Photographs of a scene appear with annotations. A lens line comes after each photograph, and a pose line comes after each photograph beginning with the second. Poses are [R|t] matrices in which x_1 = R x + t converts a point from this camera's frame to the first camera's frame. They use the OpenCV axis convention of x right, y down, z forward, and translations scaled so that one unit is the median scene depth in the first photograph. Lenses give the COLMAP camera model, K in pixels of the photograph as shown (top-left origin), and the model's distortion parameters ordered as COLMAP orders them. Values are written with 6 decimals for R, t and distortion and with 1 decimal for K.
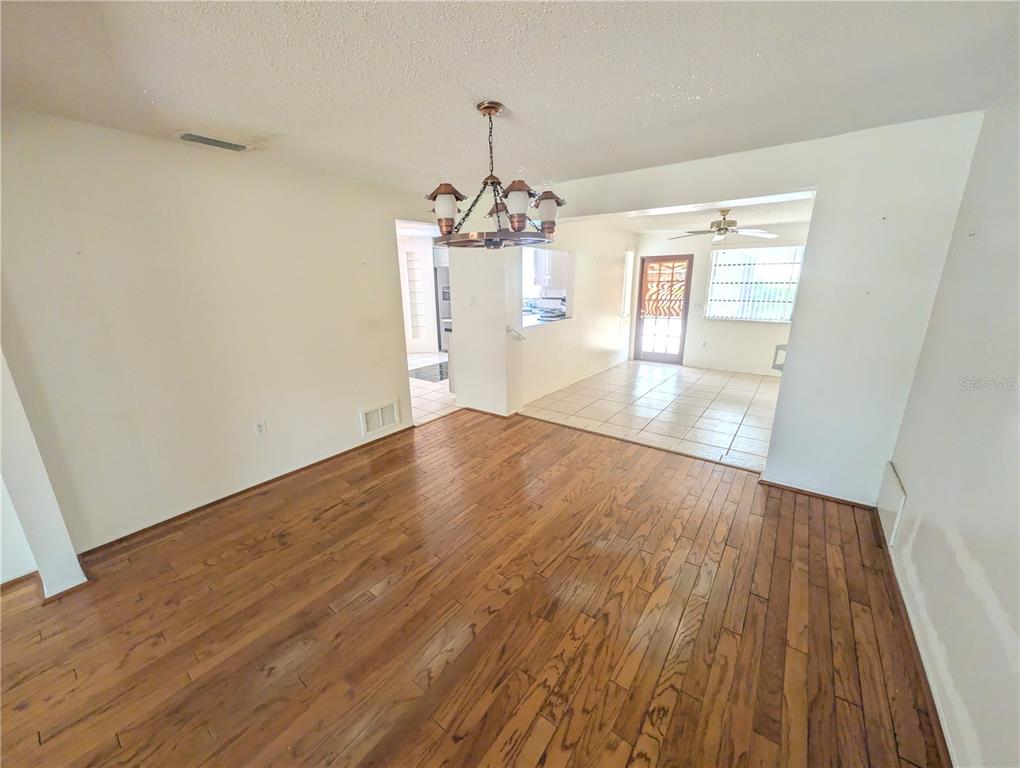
lens RADIAL K [[376.3, 0, 508.3], [0, 376.3, 376.4], [0, 0, 1]] dist [-0.001069, -0.000186]
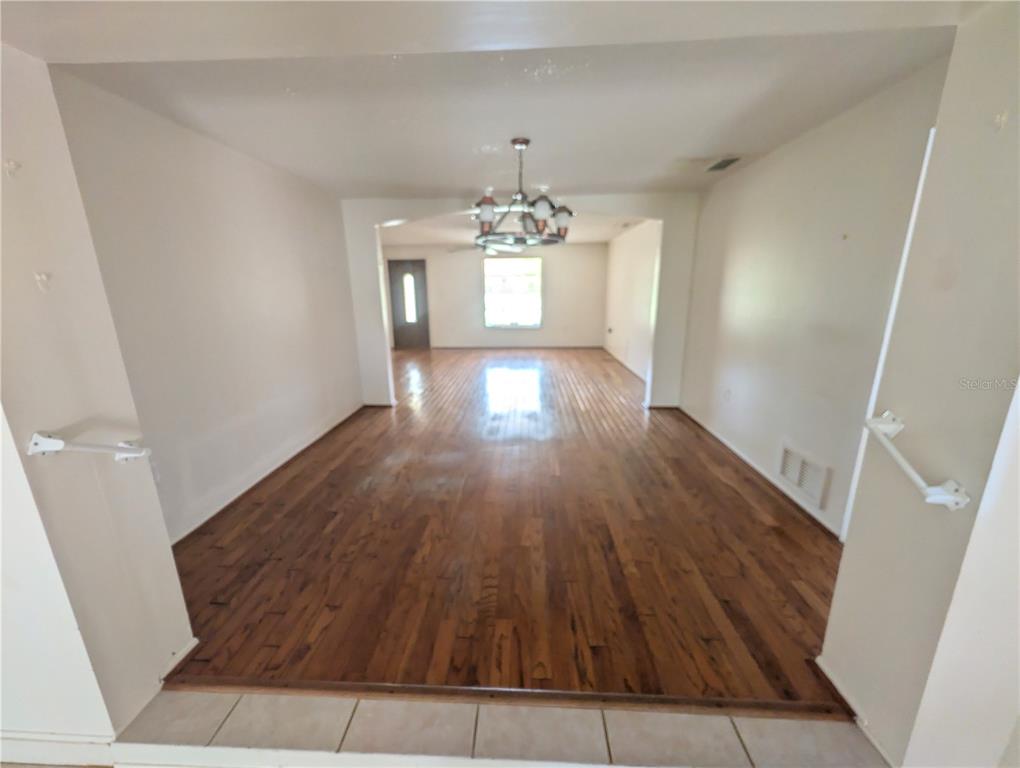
lens RADIAL K [[392.6, 0, 508.6], [0, 392.6, 384.3], [0, 0, 1]] dist [0.001266, 0.000366]
pose [[-0.828838, 0.154011, -0.537873, 0.407115], [-0.122424, 0.888146, 0.442956, -0.254617], [0.545930, 0.432987, -0.717274, 1.092498]]
